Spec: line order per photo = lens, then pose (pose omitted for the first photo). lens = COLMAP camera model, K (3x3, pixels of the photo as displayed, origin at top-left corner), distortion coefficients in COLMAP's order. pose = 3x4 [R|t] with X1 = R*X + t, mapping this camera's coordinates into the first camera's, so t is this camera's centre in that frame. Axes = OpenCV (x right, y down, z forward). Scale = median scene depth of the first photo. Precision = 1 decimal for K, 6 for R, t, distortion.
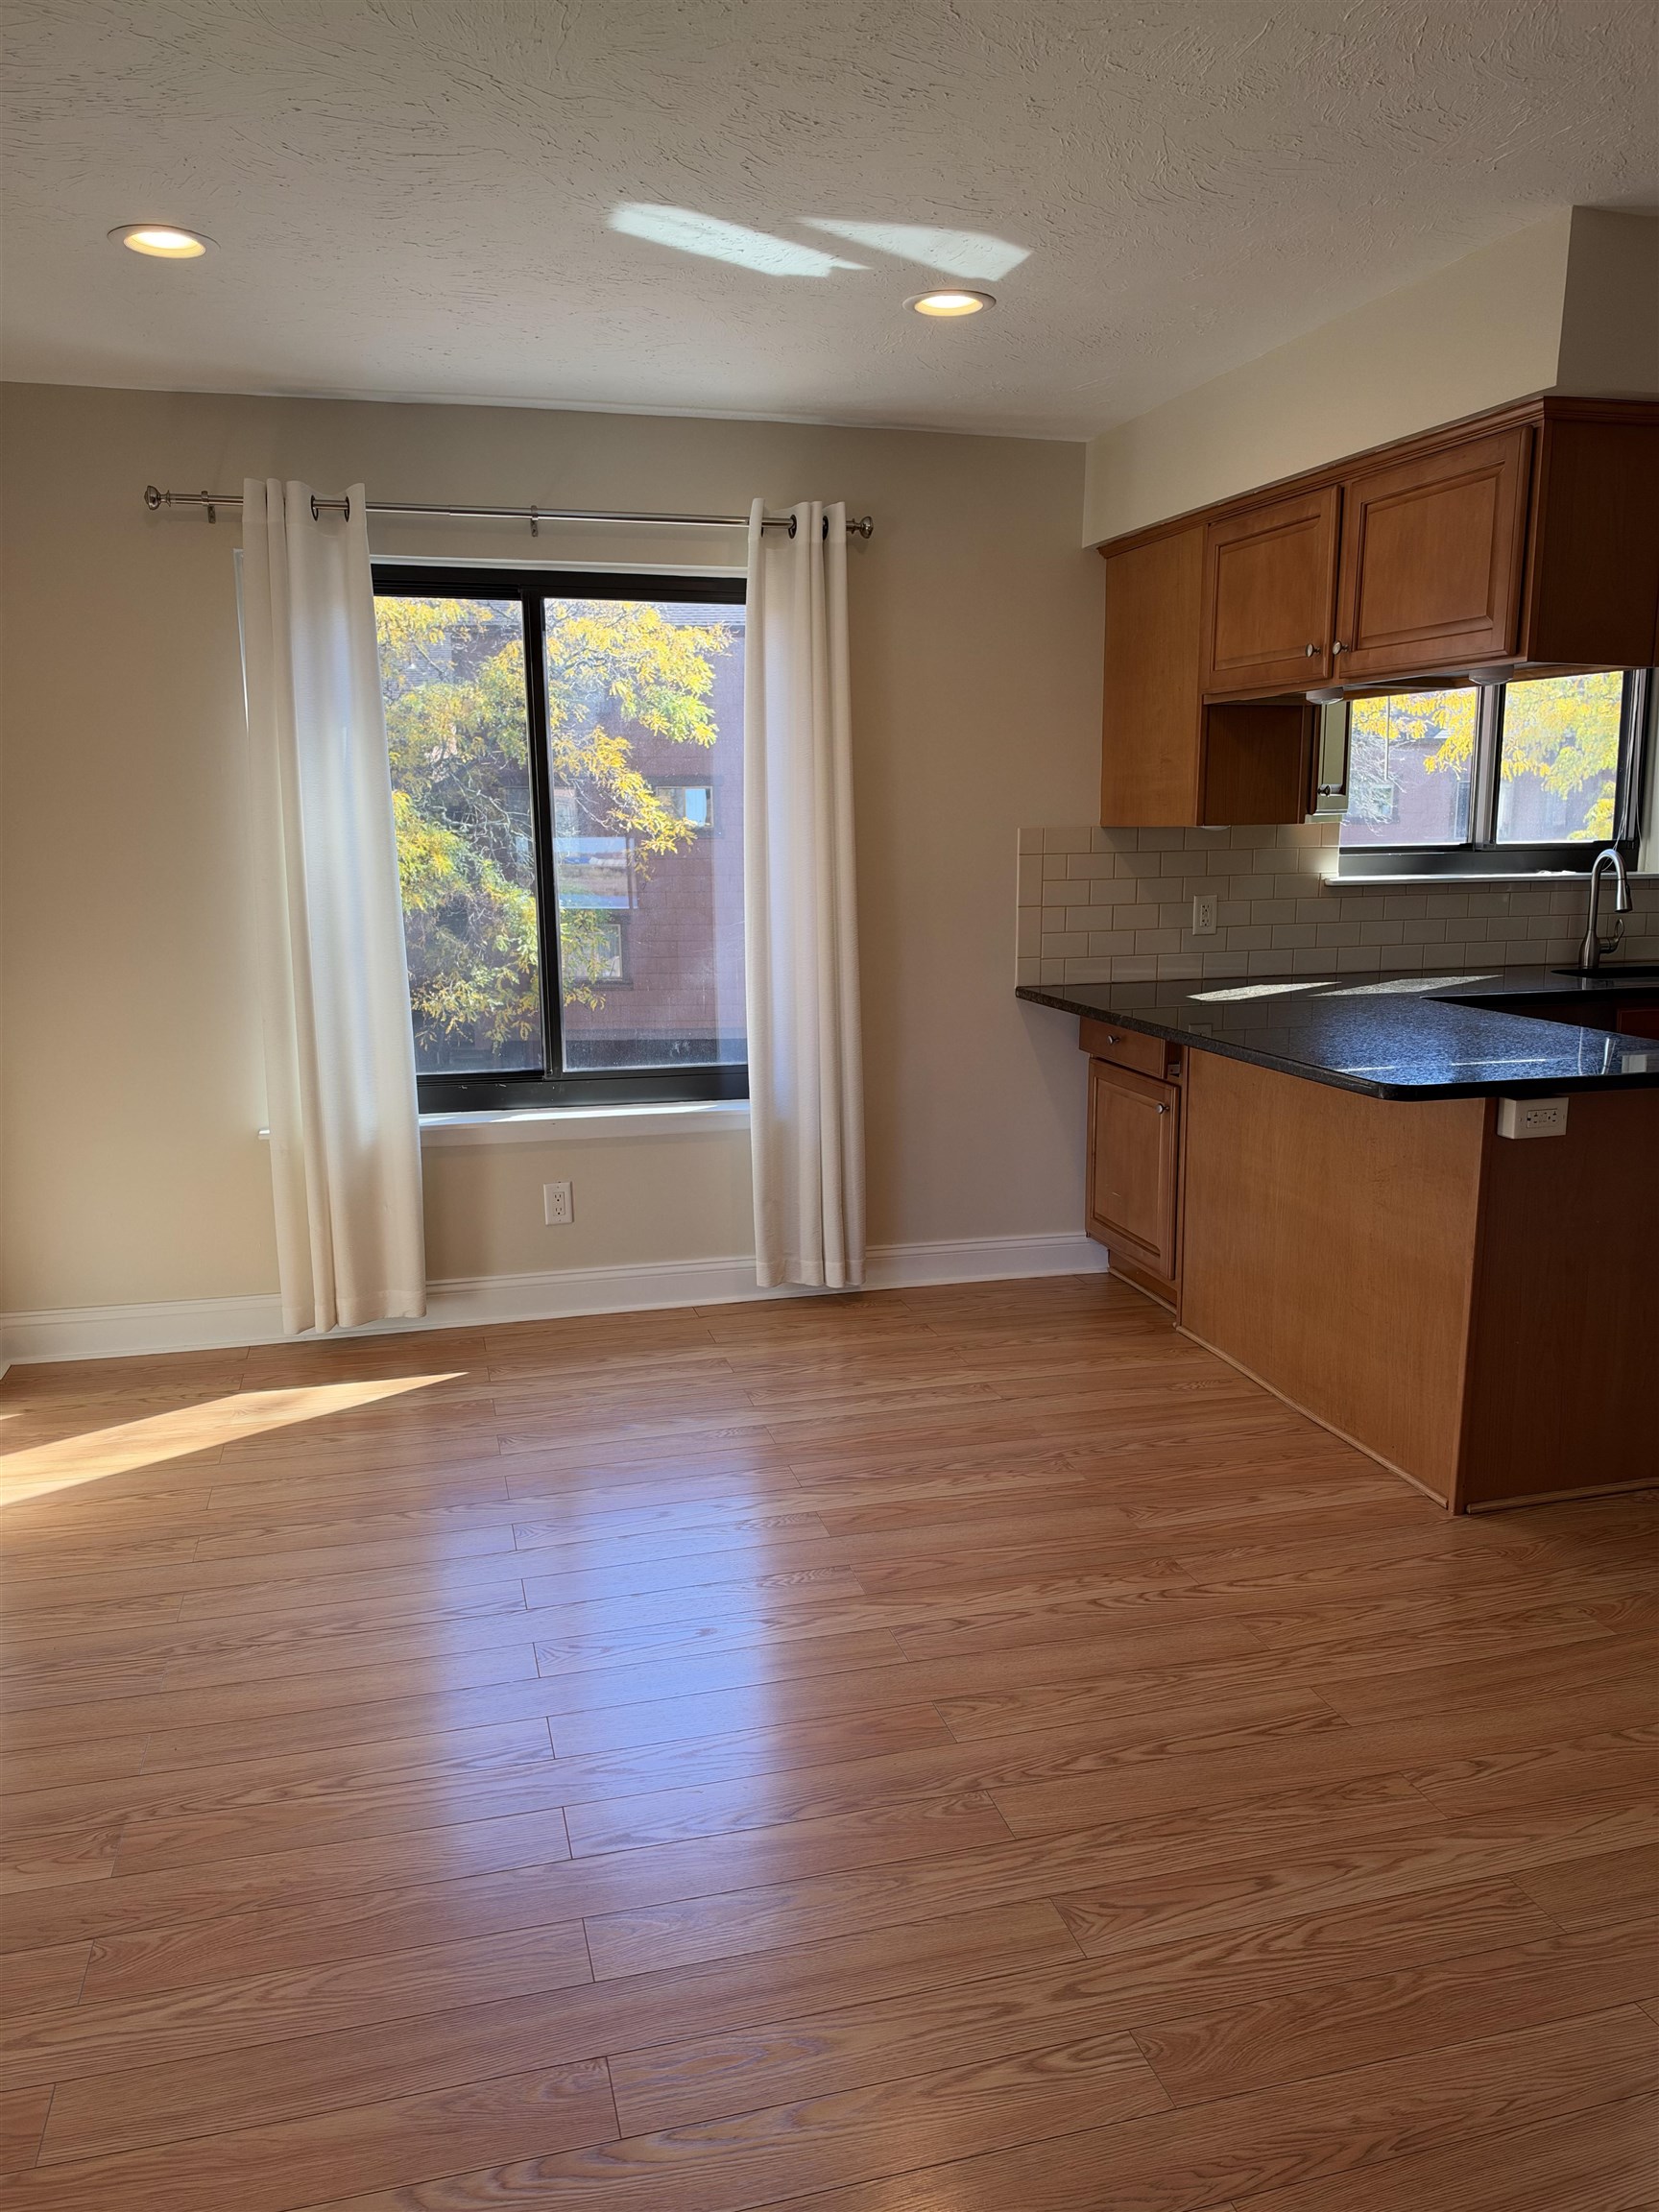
lens RADIAL K [[1561.0, 0, 832.0], [0, 1561.0, 1106.0], [0, 0, 1]] dist [0.043473, -0.072552]
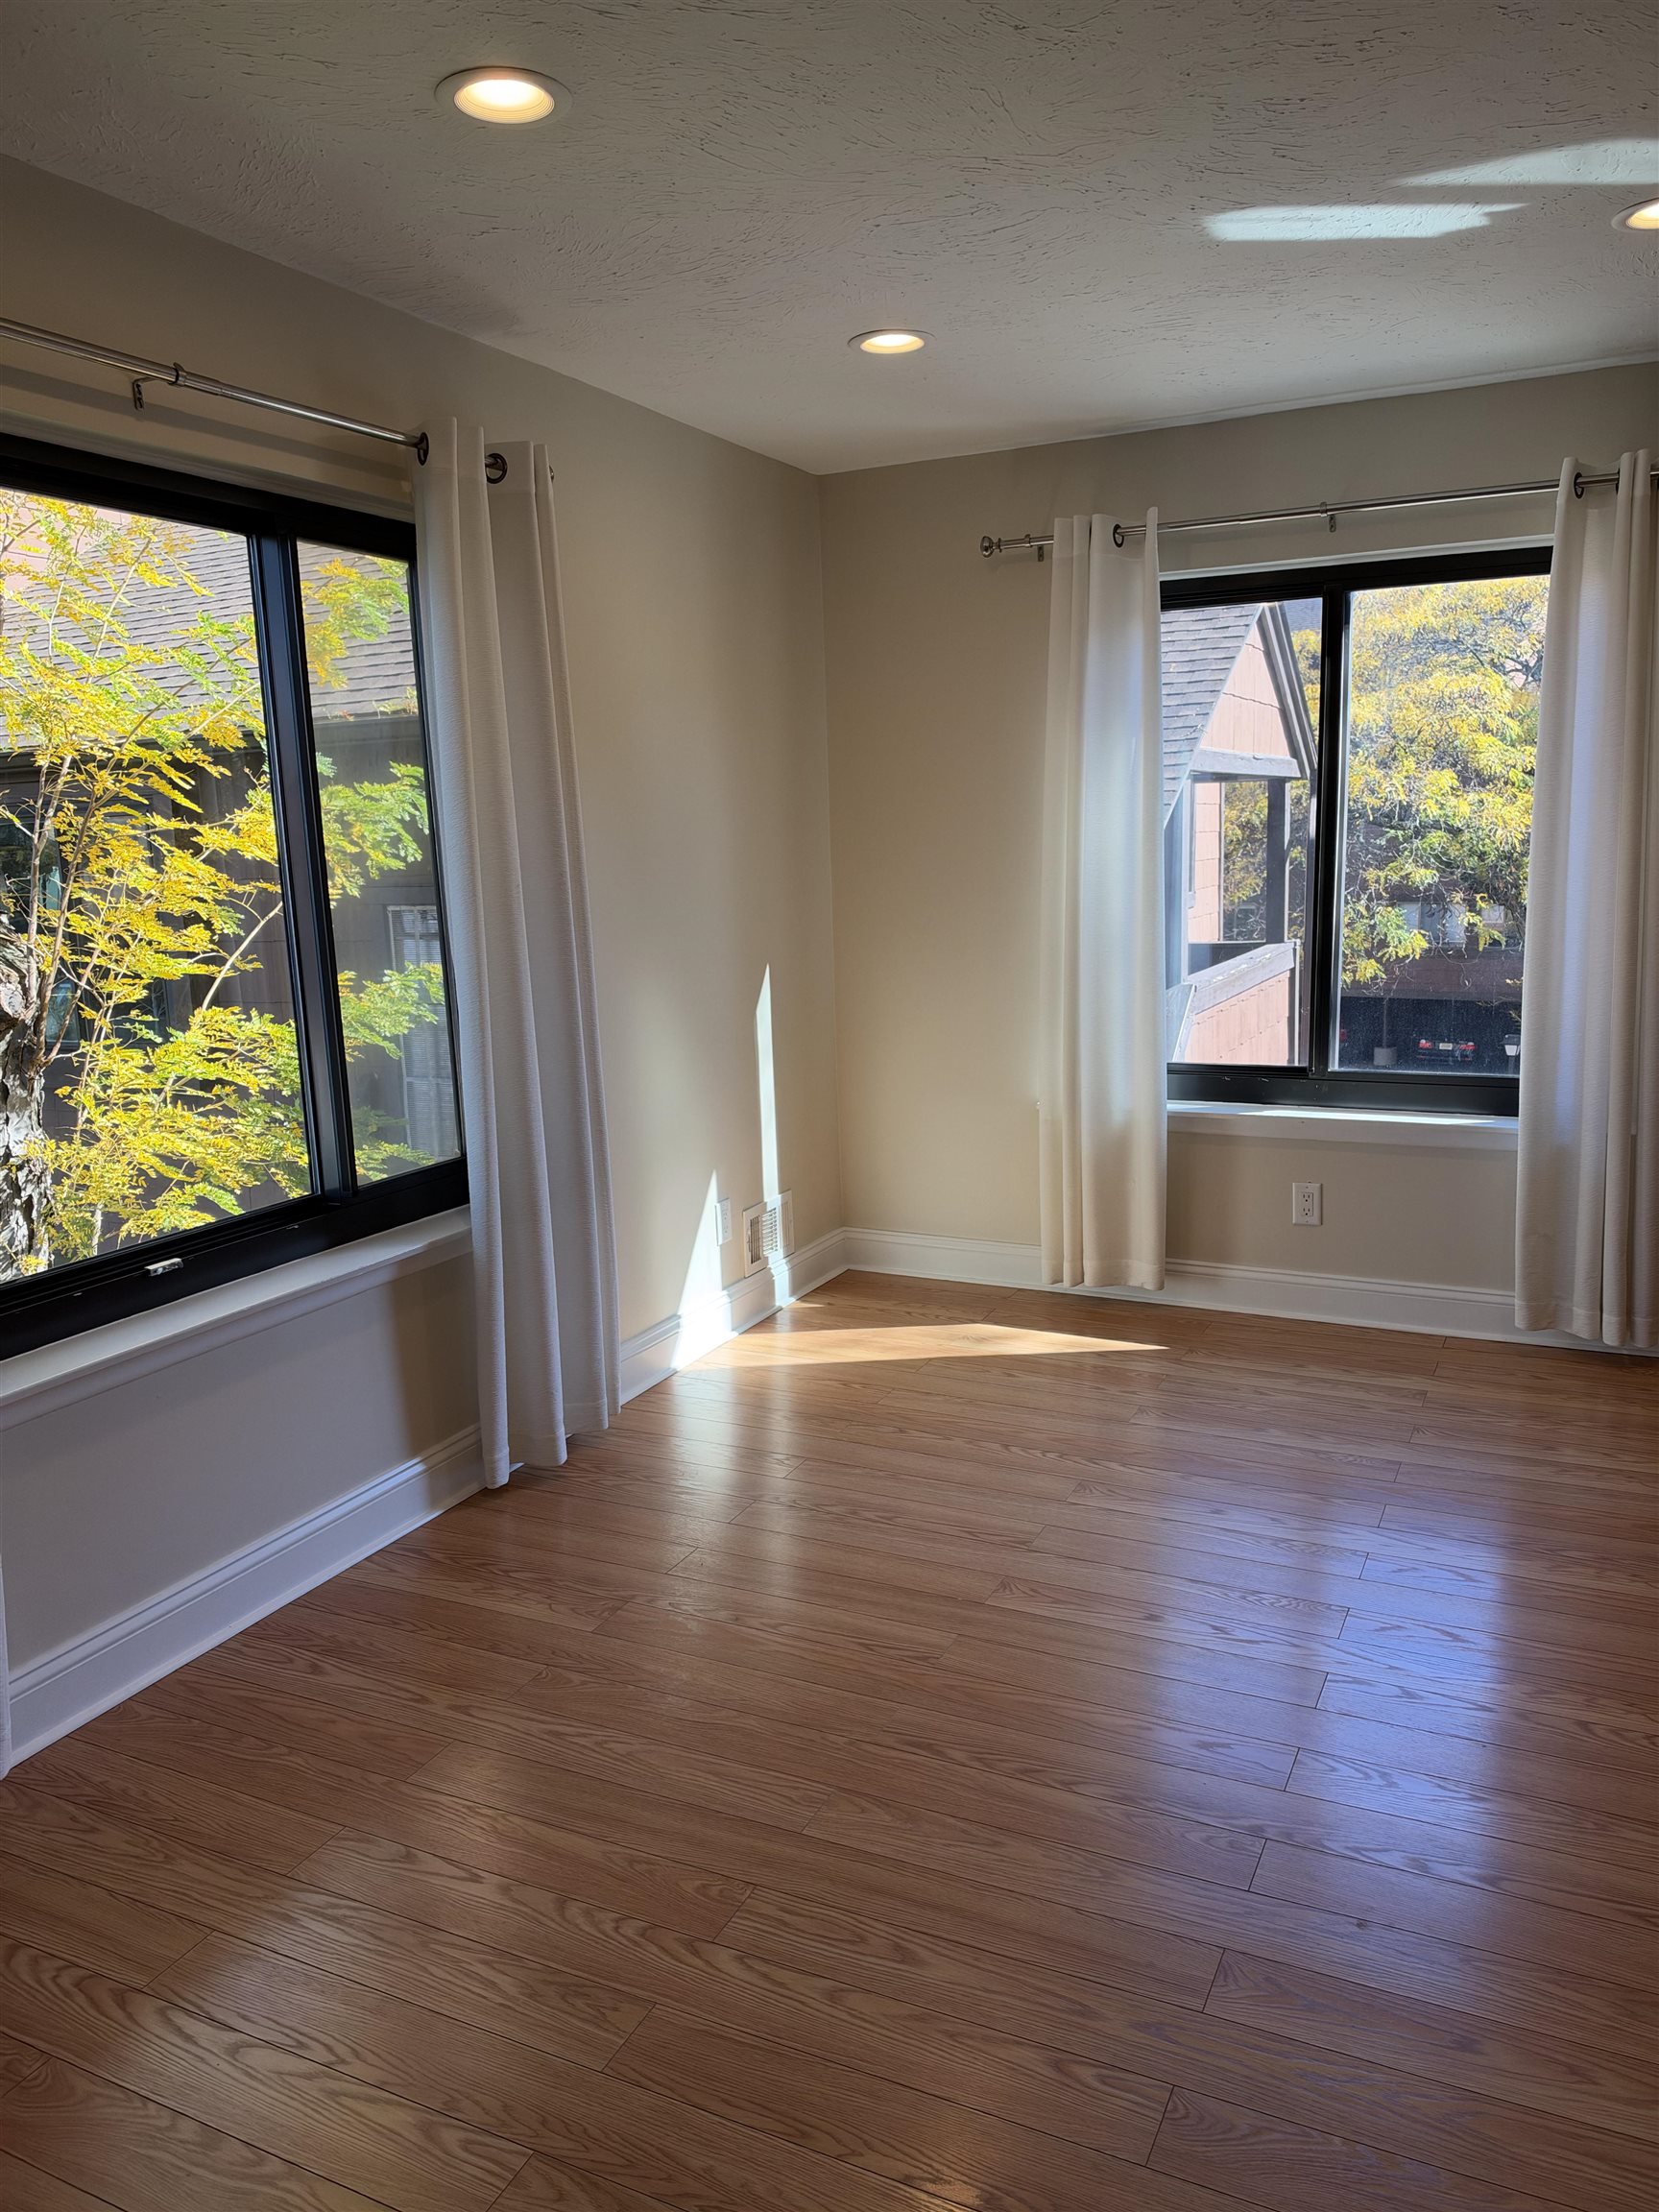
lens RADIAL K [[1561.0, 0, 837.9], [0, 1561.0, 1098.9], [0, 0, 1]] dist [0.043473, -0.072552]
pose [[0.763869, 0.096564, -0.638107, 0.237847], [-0.098319, 0.994614, 0.032817, -0.007465], [0.637839, 0.037670, 0.769248, 0.047973]]
